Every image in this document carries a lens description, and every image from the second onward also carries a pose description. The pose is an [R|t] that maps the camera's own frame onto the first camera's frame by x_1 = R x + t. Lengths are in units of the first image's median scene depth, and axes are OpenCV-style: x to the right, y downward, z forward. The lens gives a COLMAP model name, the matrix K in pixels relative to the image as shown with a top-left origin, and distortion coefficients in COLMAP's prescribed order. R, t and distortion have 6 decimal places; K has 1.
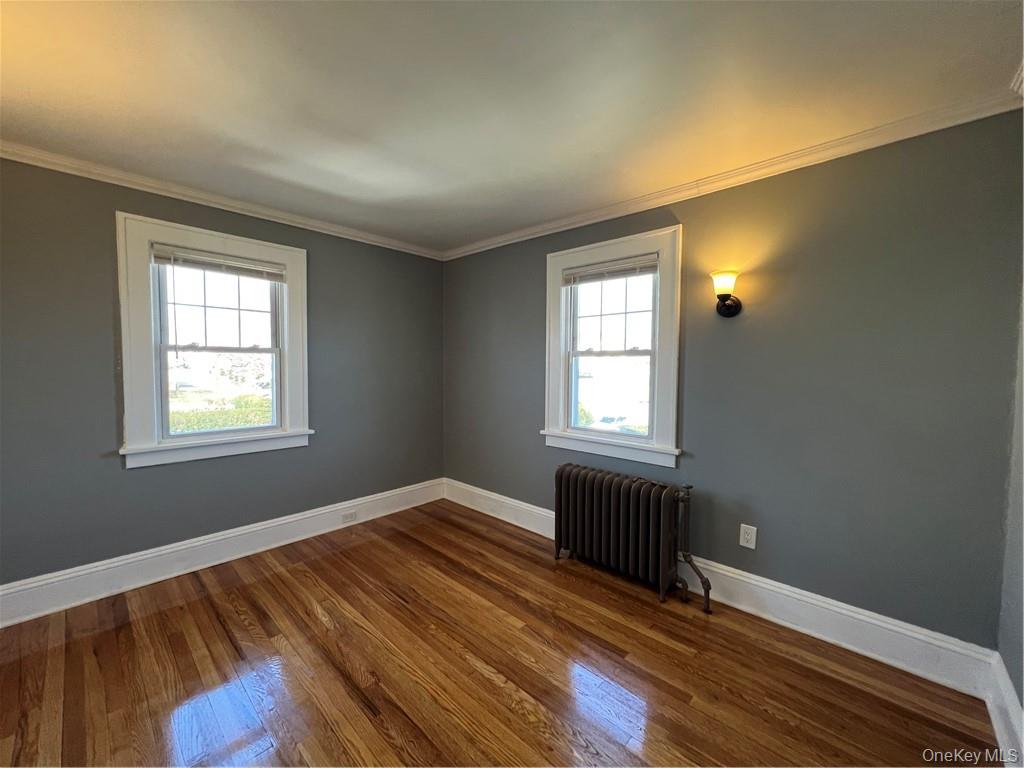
lens RADIAL K [[408.9, 0, 513.6], [0, 408.9, 385.0], [0, 0, 1]] dist [-0.002730, 0.000649]
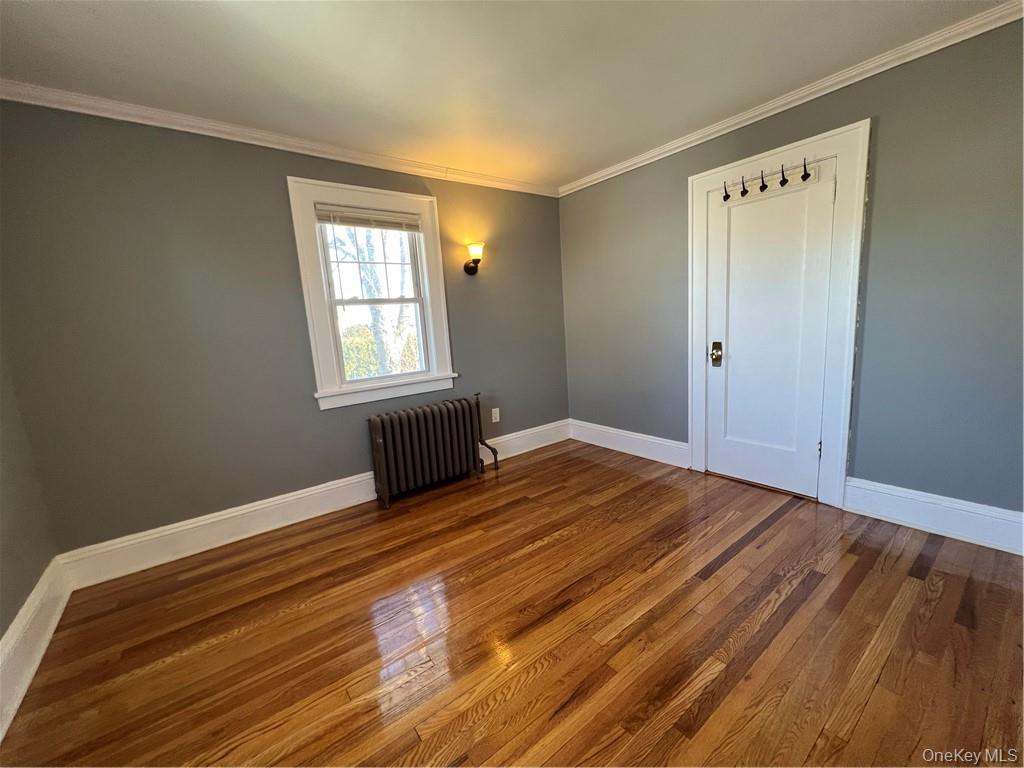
lens RADIAL K [[408.9, 0, 513.6], [0, 408.9, 385.0], [0, 0, 1]] dist [-0.002730, 0.000649]
pose [[0.162338, -0.168965, 0.972161, -0.873341], [0.110169, 0.982174, 0.152308, 0.013180], [-0.980566, 0.082376, 0.178059, 0.574506]]
